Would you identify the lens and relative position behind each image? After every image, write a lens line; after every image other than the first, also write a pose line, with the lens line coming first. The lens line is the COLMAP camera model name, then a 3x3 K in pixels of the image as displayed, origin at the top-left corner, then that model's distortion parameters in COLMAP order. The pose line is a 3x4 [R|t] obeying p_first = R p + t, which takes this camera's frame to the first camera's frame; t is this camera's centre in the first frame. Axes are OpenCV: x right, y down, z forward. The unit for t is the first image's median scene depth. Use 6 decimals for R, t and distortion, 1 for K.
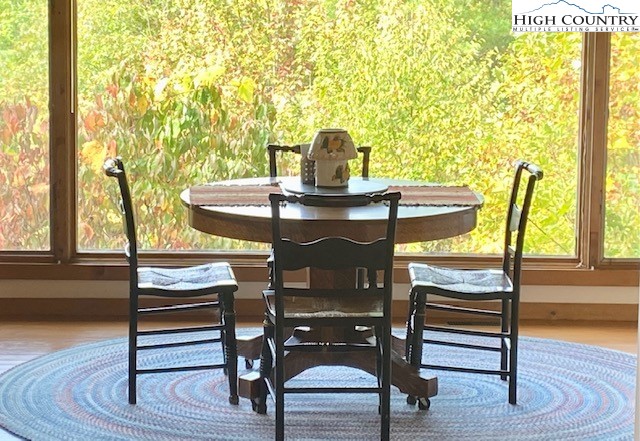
lens RADIAL K [[1588.8, 0, 320.0], [0, 1588.8, 220.5], [0, 0, 1]] dist [-0.013053, -0.033201]
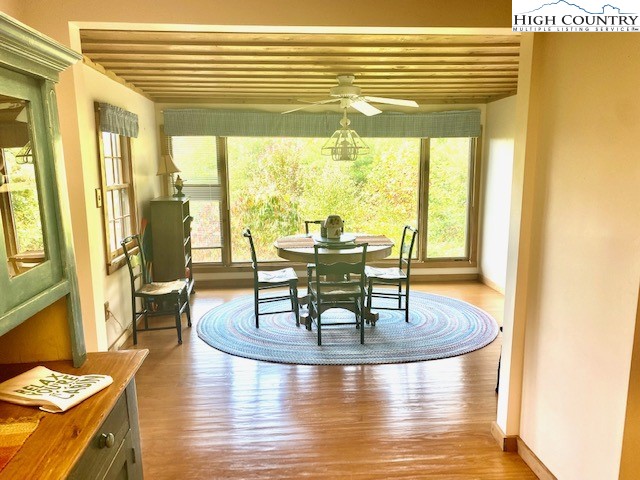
lens RADIAL K [[489.6, 0, 320.0], [0, 489.6, 240.0], [0, 0, 1]] dist [0.081290, -0.003165]
pose [[0.998986, -0.031305, 0.032365, -0.038516], [0.031008, 0.999473, 0.009649, -0.026156], [-0.032650, -0.008636, 0.999430, 0.212727]]
